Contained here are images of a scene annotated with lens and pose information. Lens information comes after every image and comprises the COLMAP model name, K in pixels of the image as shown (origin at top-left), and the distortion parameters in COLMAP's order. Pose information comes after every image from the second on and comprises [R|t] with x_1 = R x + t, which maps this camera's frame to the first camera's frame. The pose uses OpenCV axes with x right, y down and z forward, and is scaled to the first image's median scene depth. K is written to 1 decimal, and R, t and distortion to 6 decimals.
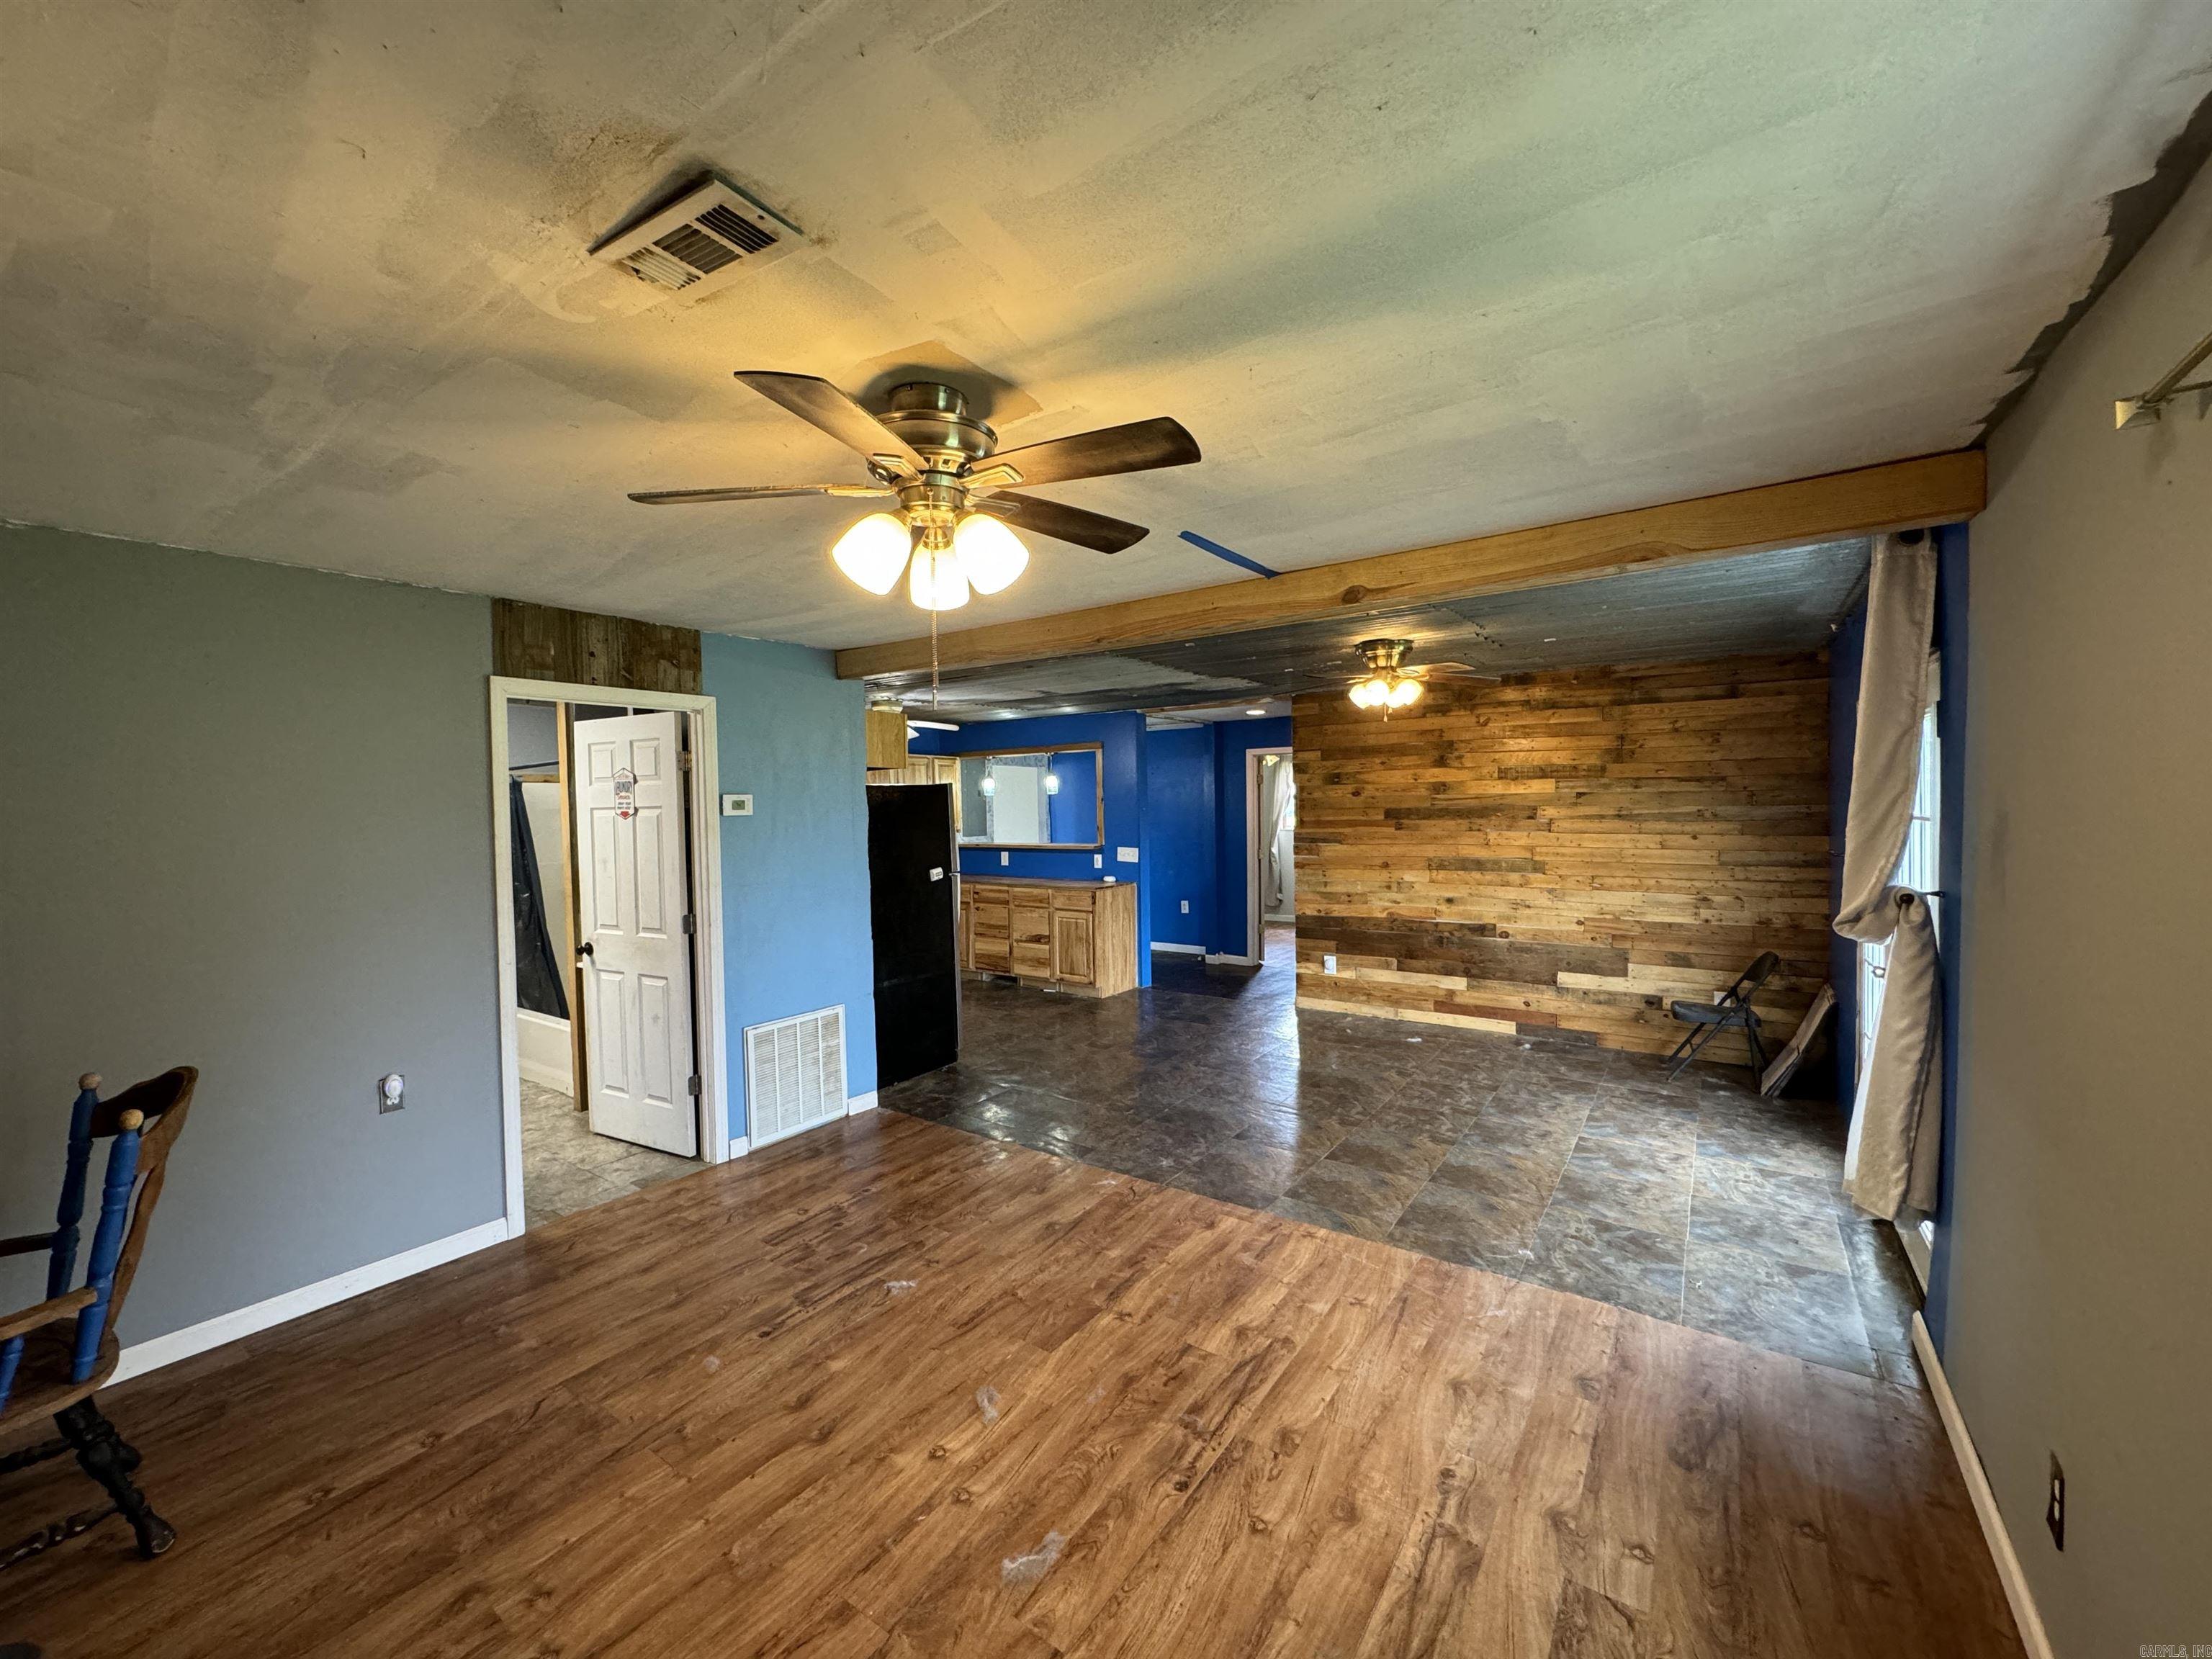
lens RADIAL K [[876.0, 0, 1106.0], [0, 876.0, 829.5], [0, 0, 1]] dist [0.000326, 0.000021]
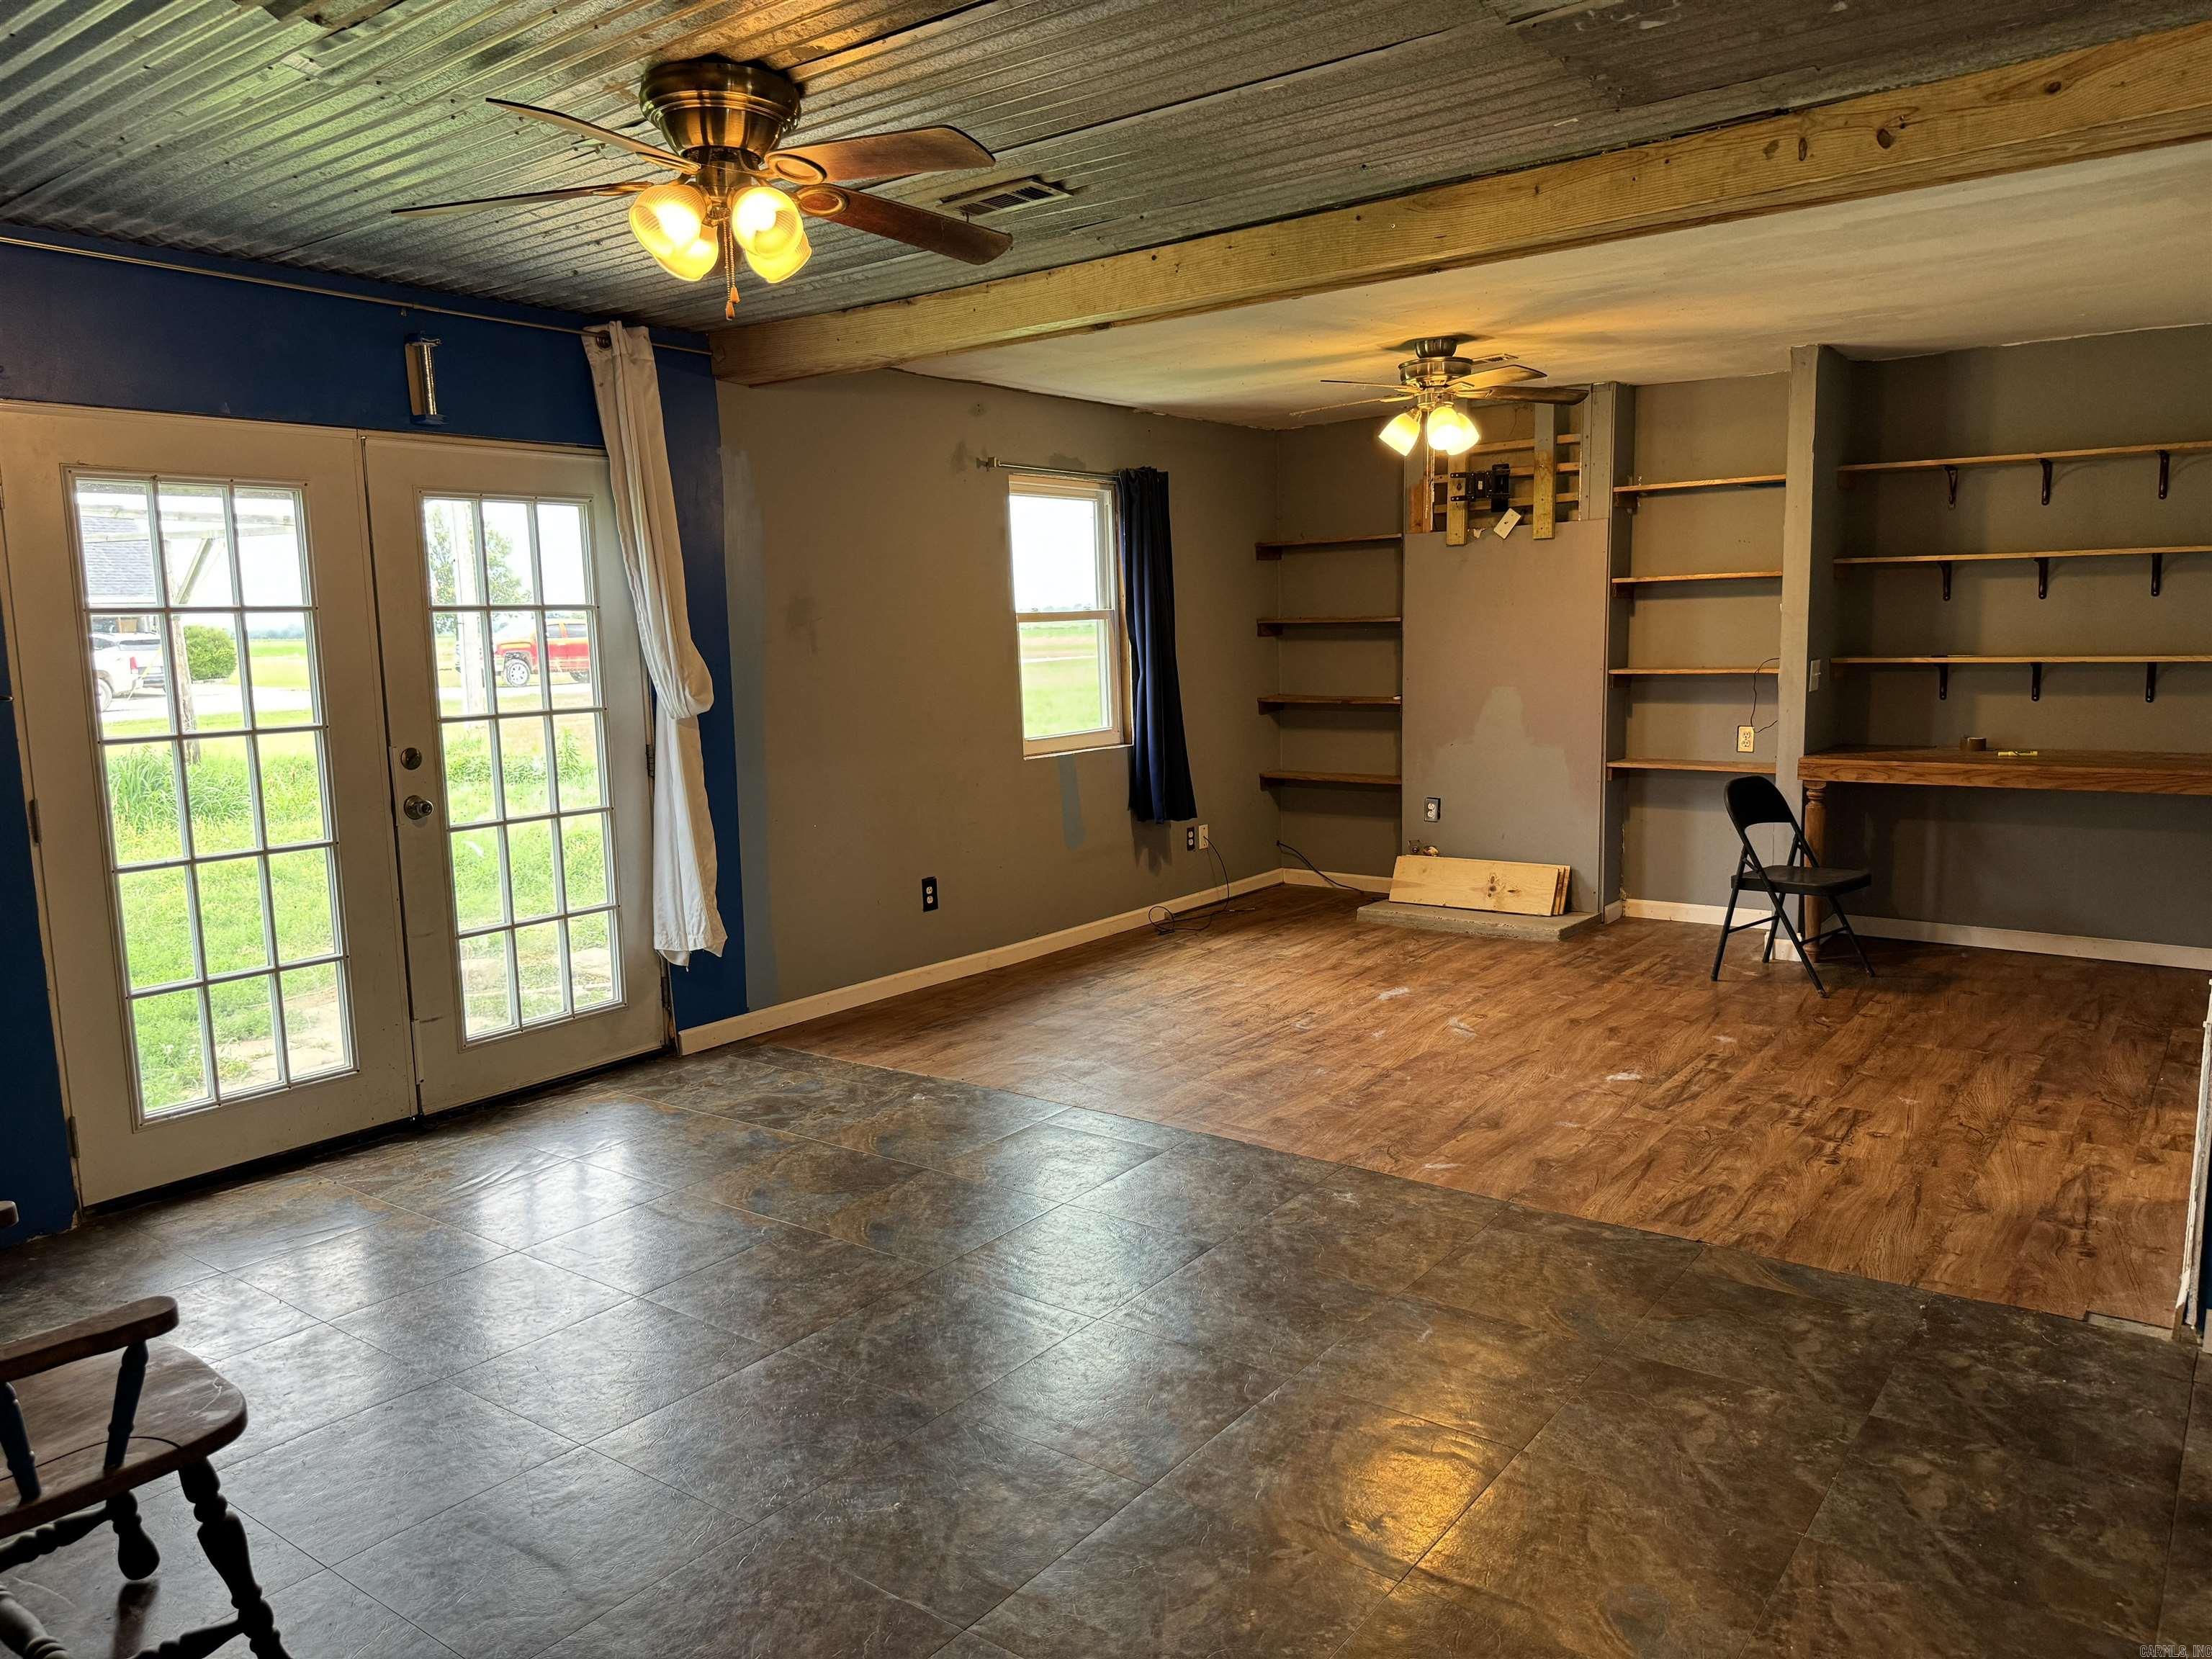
lens RADIAL K [[1551.6, 0, 1106.0], [0, 1551.6, 829.5], [0, 0, 1]] dist [0.081429, -0.143157]
pose [[-0.998497, 0.037635, 0.039844, 0.225644], [0.043537, 0.986238, 0.159499, -0.020016], [-0.033292, 0.160994, -0.986394, 2.539449]]
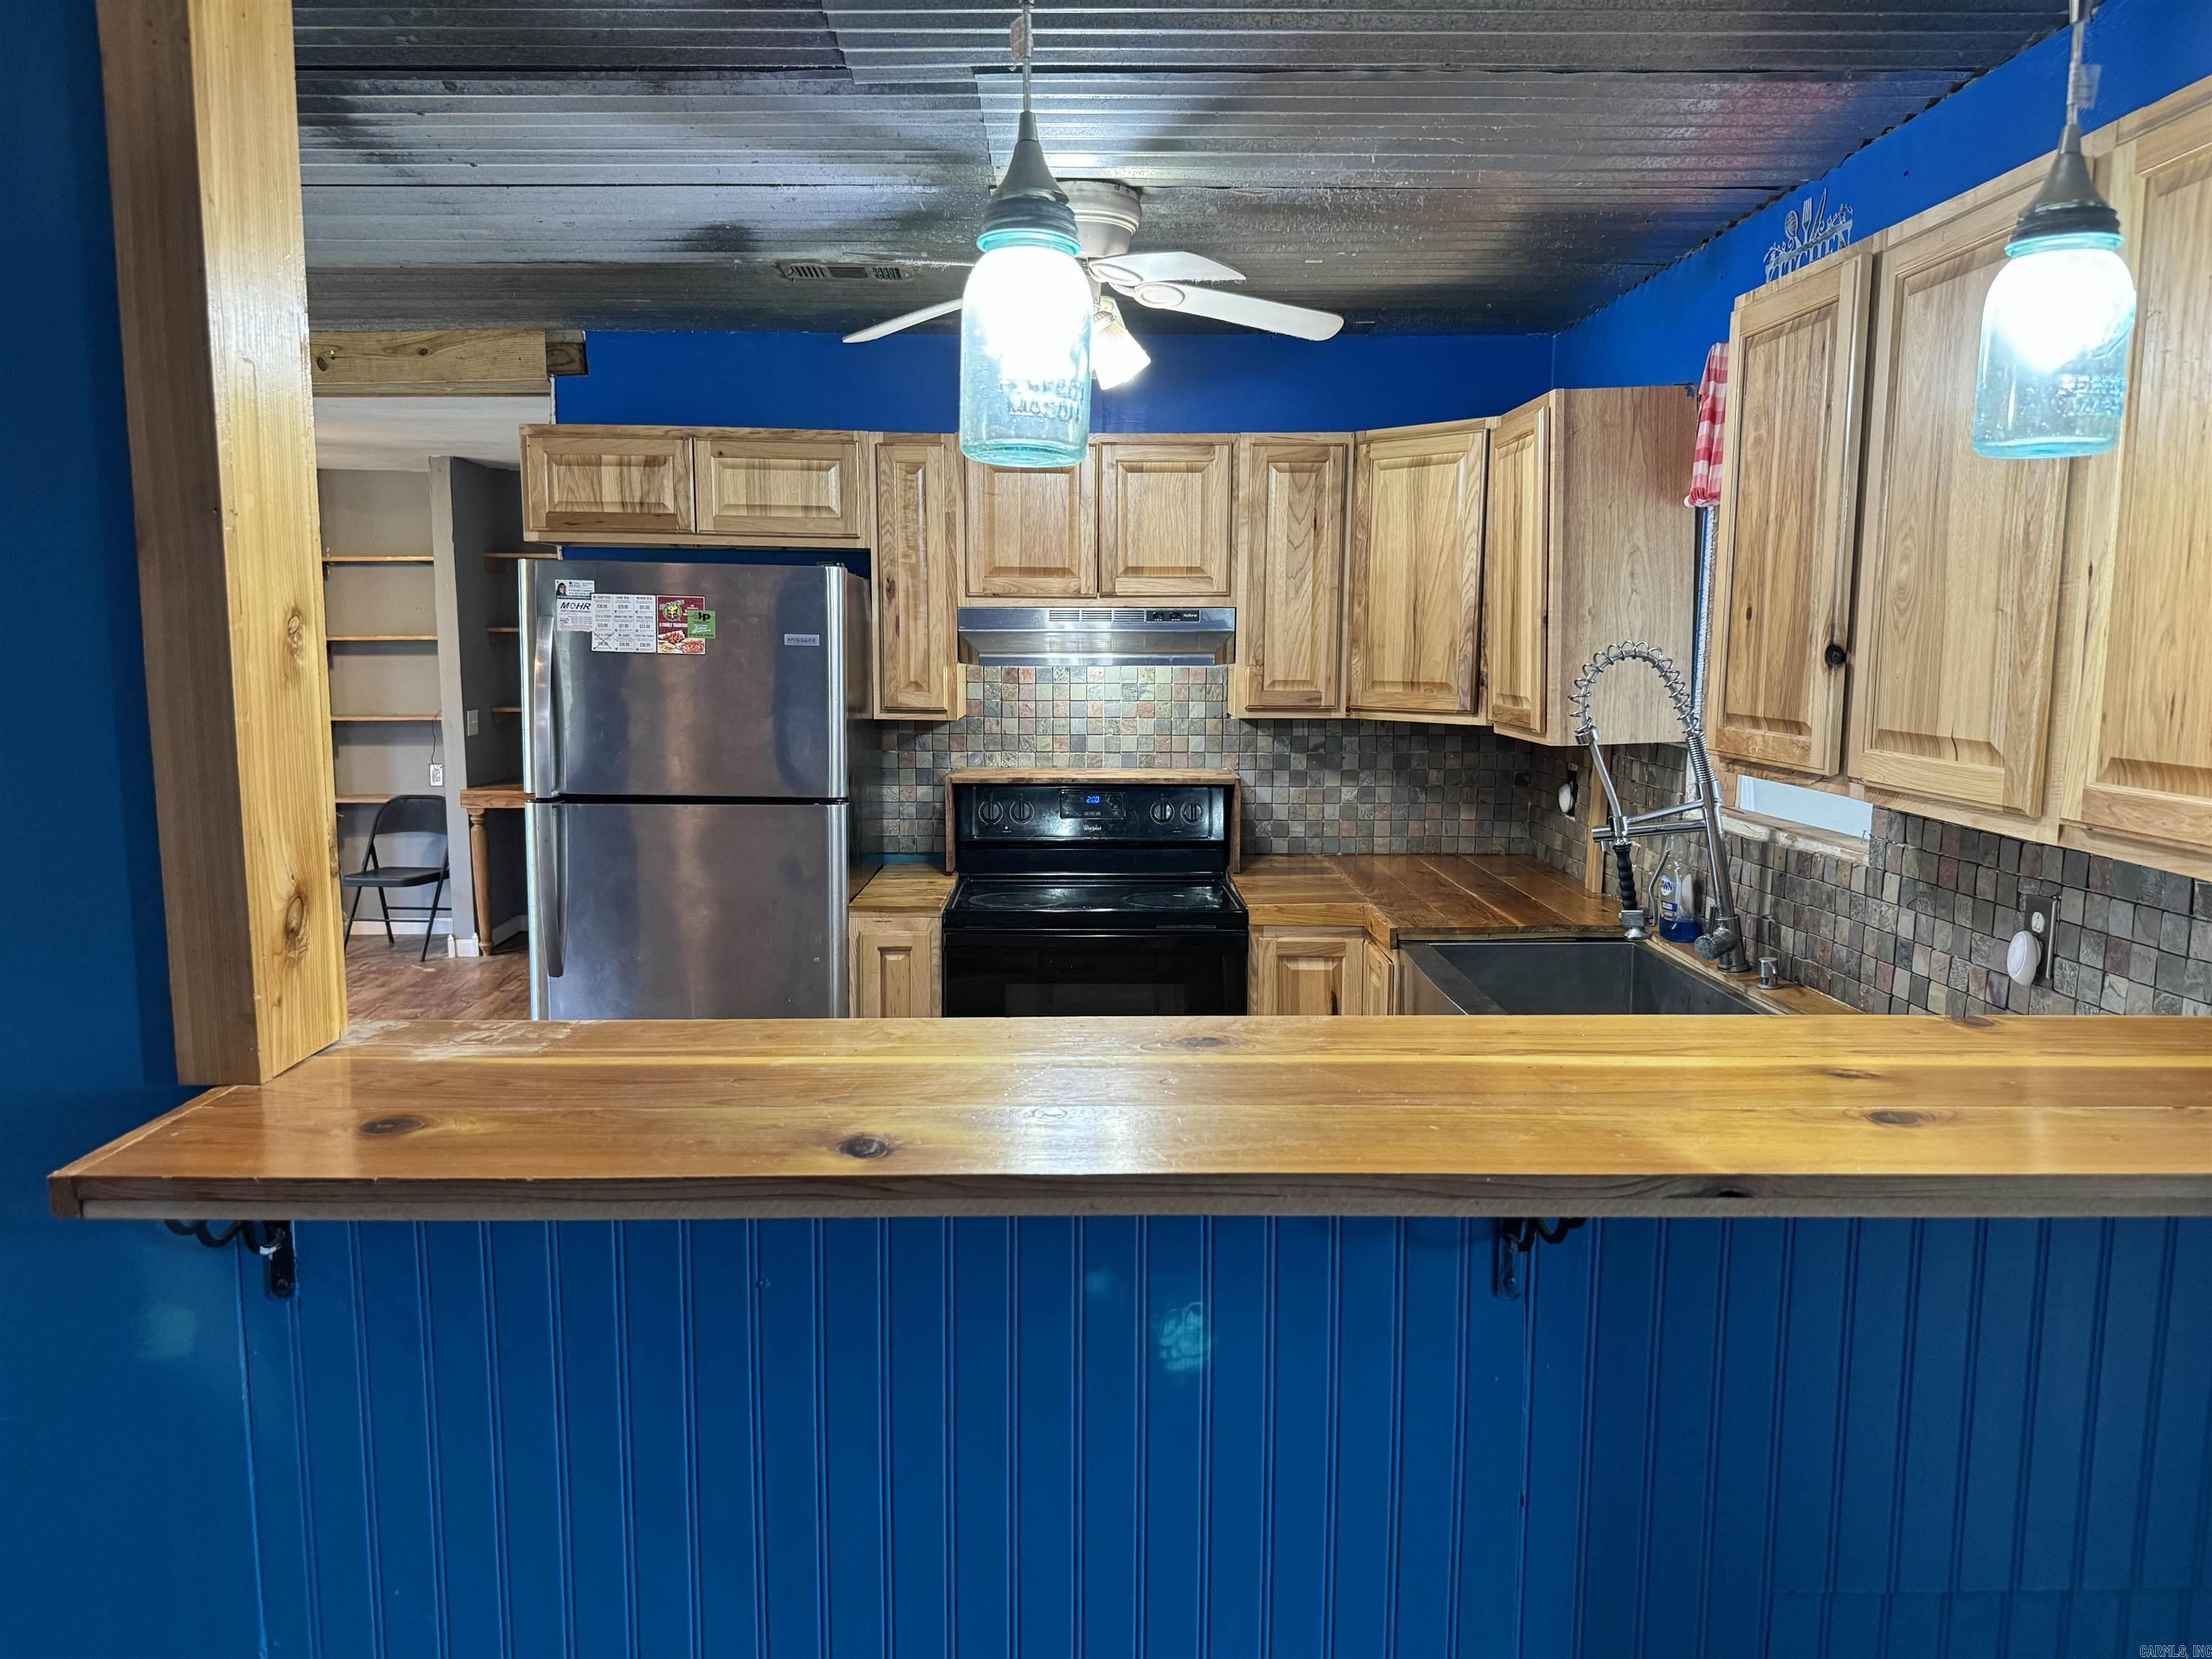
lens RADIAL K [[1551.6, 0, 1106.0], [0, 1551.6, 829.5], [0, 0, 1]] dist [0.081429, -0.143157]
pose [[-0.807380, 0.086658, -0.583633, 0.006541], [-0.006258, 0.987843, 0.155331, -0.095822], [0.589999, 0.129064, -0.797022, 3.253479]]
